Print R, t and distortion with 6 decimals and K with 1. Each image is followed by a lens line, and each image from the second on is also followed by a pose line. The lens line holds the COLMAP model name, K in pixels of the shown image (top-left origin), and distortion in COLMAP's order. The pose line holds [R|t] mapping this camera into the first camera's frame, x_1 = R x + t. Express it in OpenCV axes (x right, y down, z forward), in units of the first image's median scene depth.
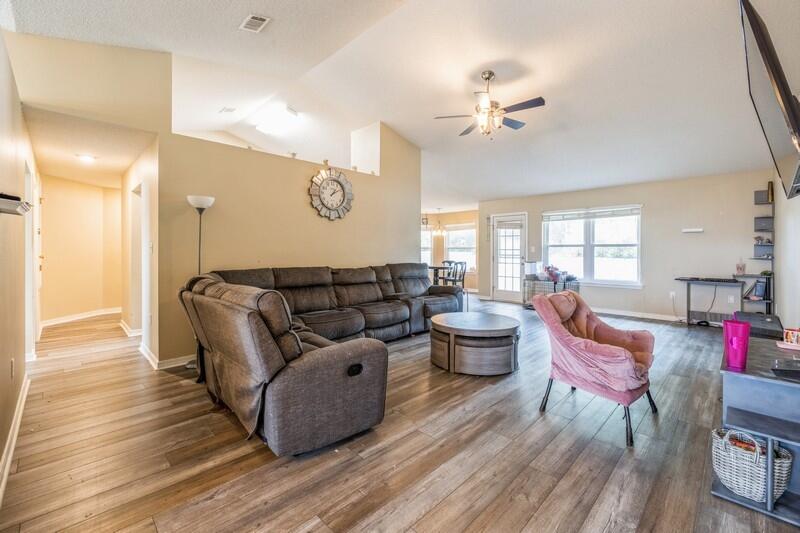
lens RADIAL K [[340.4, 0, 398.9], [0, 340.4, 252.0], [0, 0, 1]] dist [0.001105, 0.000389]
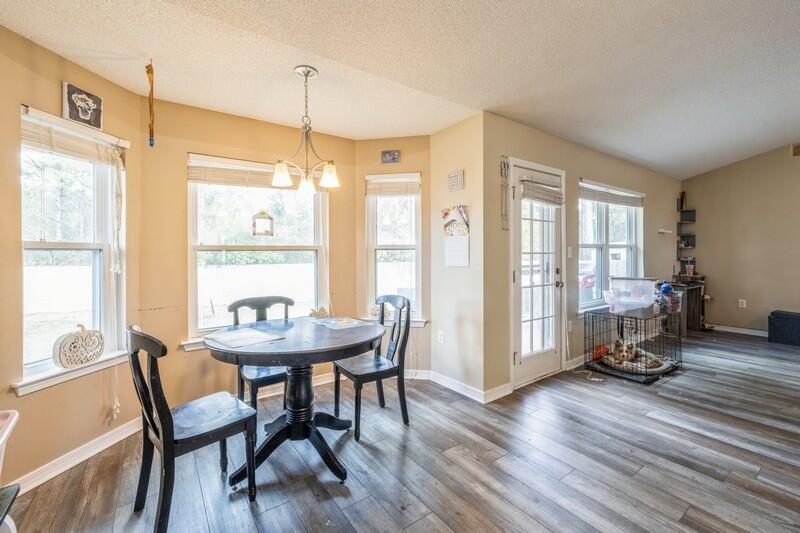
lens RADIAL K [[341.4, 0, 398.7], [0, 341.4, 249.8], [0, 0, 1]] dist [0.000182, 0.000551]
pose [[0.163694, 0.006172, 0.986492, -0.222105], [0.011335, 0.999903, -0.008137, -0.017170], [-0.986446, 0.012513, 0.163608, 2.129953]]
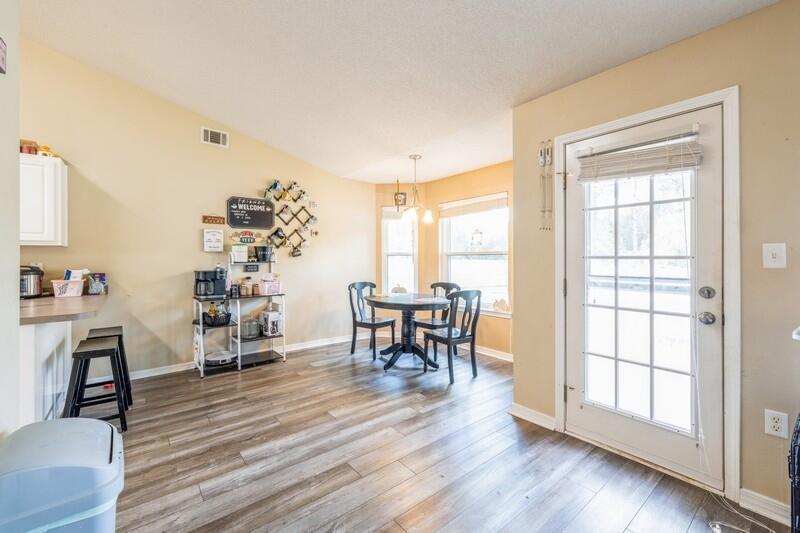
lens RADIAL K [[337.0, 0, 398.0], [0, 337.0, 258.2], [0, 0, 1]] dist [0.001468, -0.000041]
pose [[0.993865, -0.002306, -0.110575, 0.336789], [0.001760, 0.999986, -0.005044, -0.009720], [0.110585, 0.004819, 0.993855, 1.404859]]
